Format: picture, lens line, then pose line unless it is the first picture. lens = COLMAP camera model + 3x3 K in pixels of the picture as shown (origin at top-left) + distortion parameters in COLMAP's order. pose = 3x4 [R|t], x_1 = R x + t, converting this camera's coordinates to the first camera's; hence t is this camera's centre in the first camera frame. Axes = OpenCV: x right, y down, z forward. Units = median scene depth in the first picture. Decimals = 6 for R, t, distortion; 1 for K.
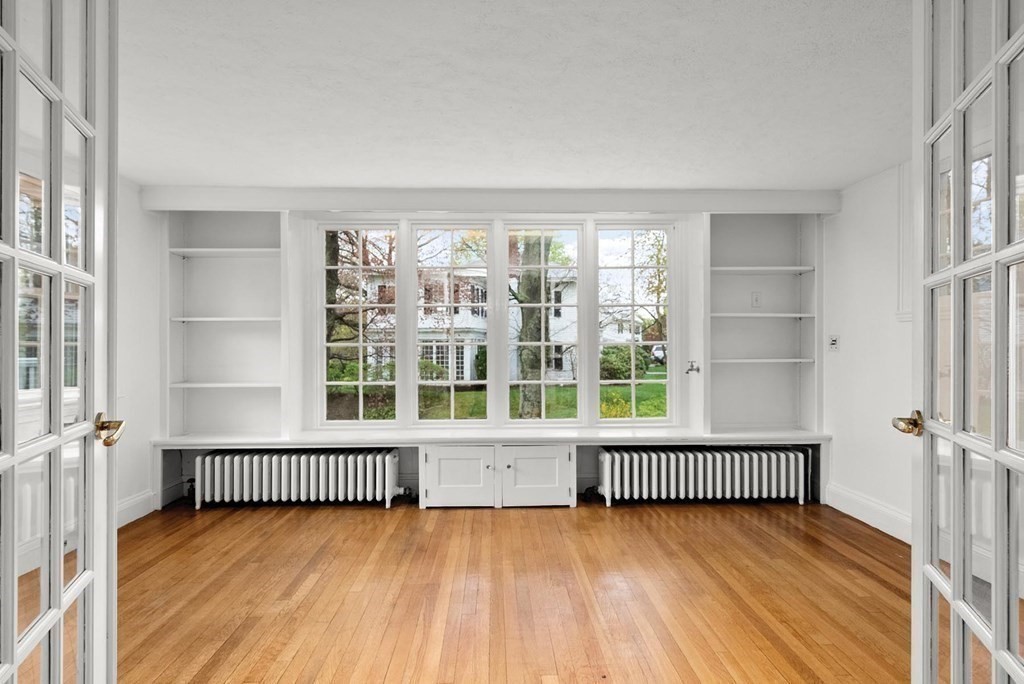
lens RADIAL K [[505.2, 0, 509.8], [0, 505.2, 348.2], [0, 0, 1]] dist [0.005616, 0.001175]
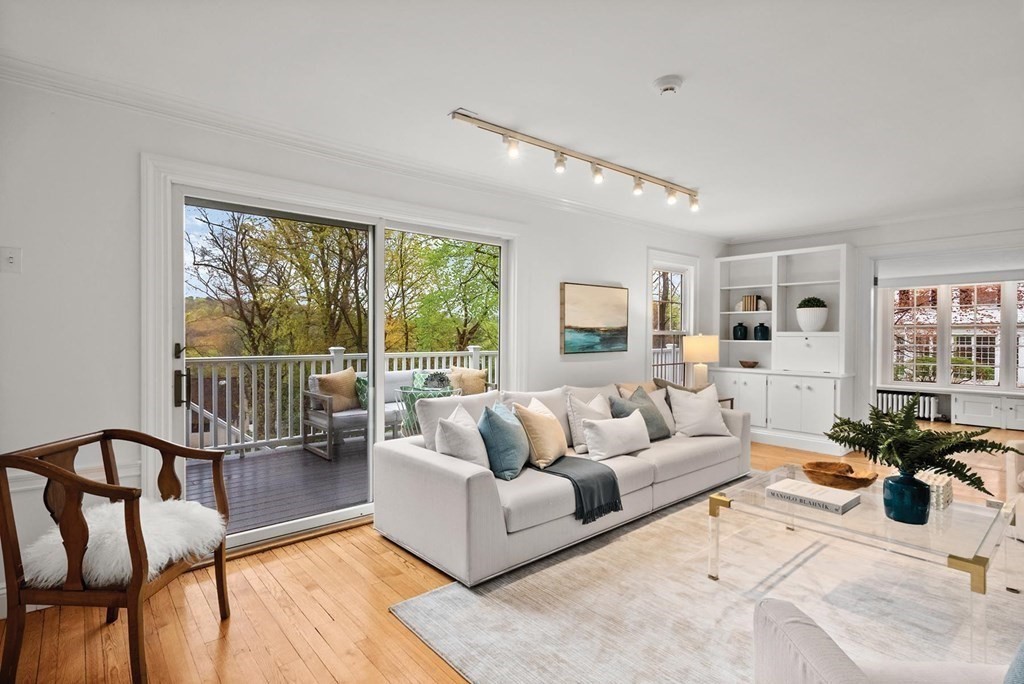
lens RADIAL K [[505.2, 0, 508.7], [0, 505.2, 343.3], [0, 0, 1]] dist [0.005616, 0.001175]
pose [[0.624532, 0.013276, -0.780887, 0.320191], [0.002210, 0.999821, 0.018766, -0.064049], [0.780996, -0.013446, 0.624391, -1.772292]]
